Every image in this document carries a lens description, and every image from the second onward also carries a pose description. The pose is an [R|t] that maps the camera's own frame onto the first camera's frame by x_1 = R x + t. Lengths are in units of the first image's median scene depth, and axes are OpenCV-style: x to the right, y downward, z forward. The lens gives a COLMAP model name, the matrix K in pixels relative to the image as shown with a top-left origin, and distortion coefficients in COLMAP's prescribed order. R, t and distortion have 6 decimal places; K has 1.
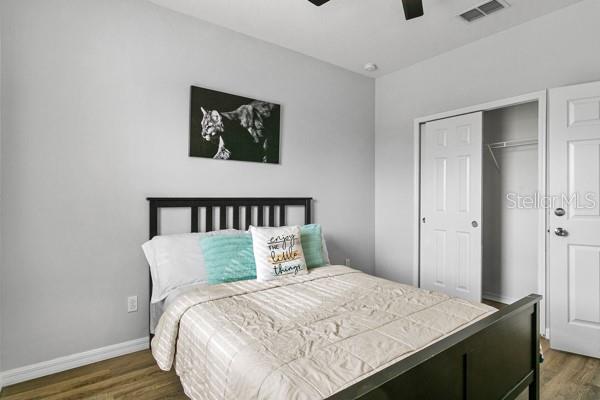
lens RADIAL K [[314.3, 0, 300.0], [0, 314.3, 200.0], [0, 0, 1]] dist [-0.000216, -0.000012]
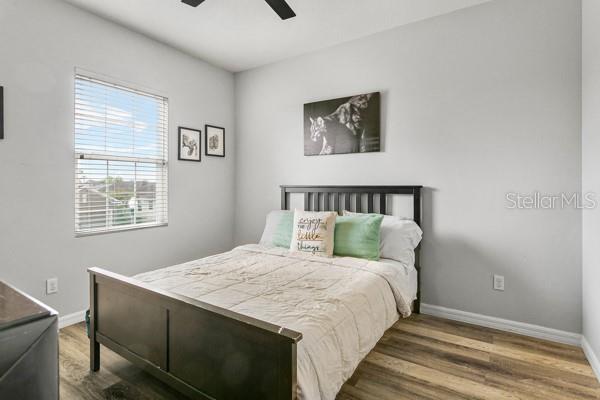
lens RADIAL K [[313.8, 0, 299.3], [0, 313.8, 186.3], [0, 0, 1]] dist [-0.000383, -0.000023]
pose [[0.340057, -0.000213, -0.940405, 0.848908], [-0.008716, 0.999956, -0.003378, -0.000690], [0.940364, 0.009345, 0.340040, 0.472833]]
